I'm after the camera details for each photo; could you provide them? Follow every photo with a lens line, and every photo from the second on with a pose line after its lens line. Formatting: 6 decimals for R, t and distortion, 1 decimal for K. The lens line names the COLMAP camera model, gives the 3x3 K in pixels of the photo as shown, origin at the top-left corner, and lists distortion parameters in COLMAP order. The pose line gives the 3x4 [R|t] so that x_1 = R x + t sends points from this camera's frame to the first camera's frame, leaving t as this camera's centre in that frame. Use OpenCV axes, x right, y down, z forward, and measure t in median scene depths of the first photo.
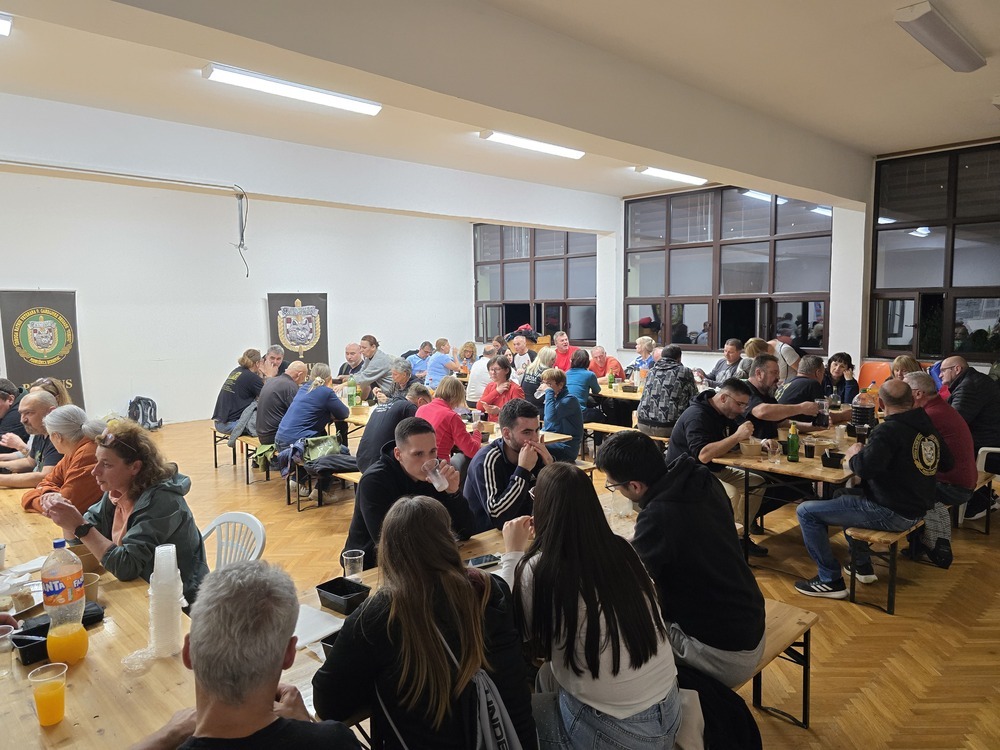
lens RADIAL K [[682.2, 0, 500.0], [0, 682.2, 375.0], [0, 0, 1]] dist [0.038062, -0.005277]
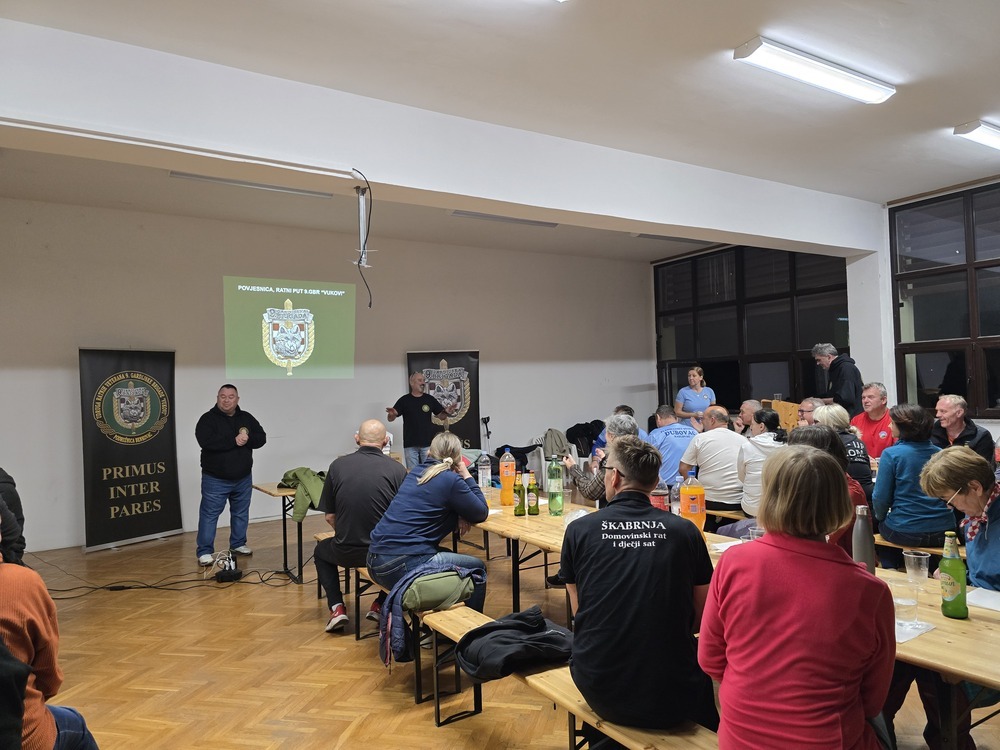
lens RADIAL K [[682.2, 0, 500.0], [0, 682.2, 375.0], [0, 0, 1]] dist [0.038062, -0.005277]
pose [[0.978132, -0.023571, -0.206645, -0.067820], [0.000093, 0.993607, -0.112897, -0.002954], [0.207985, 0.110409, 0.971881, 0.246586]]
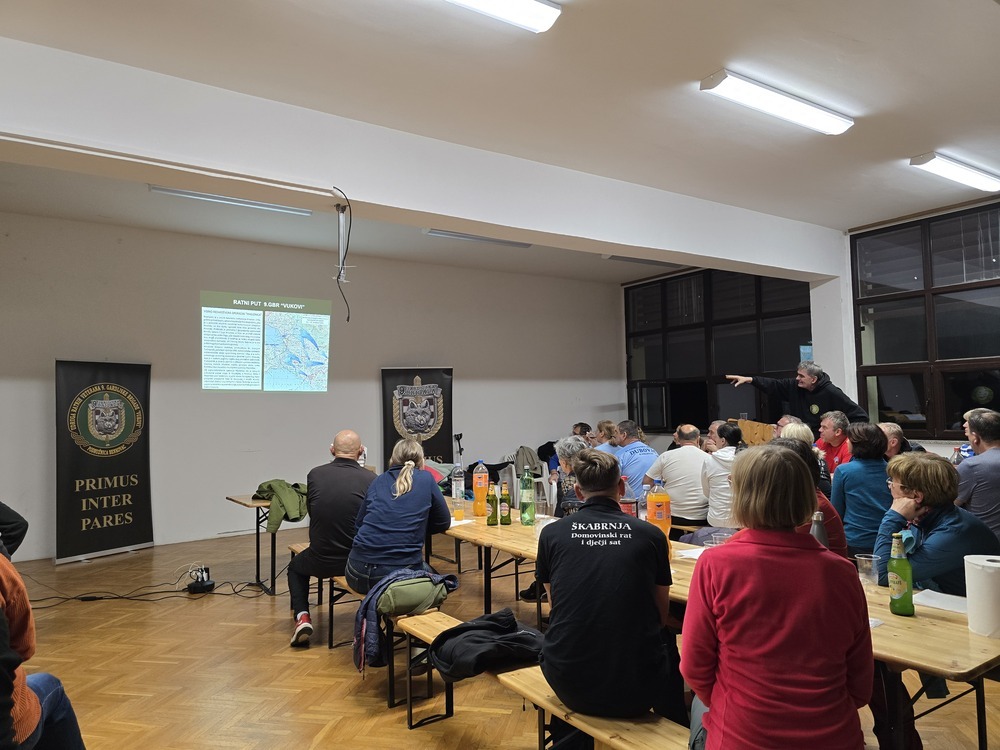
lens RADIAL K [[679.5, 0, 486.9], [0, 679.5, 378.3], [0, 0, 1]] dist [0.037941, 0.000665]
pose [[0.982645, -0.017356, -0.184685, -0.067213], [-0.008435, 0.990403, -0.137953, 0.001930], [0.185307, 0.137117, 0.973068, 0.237742]]
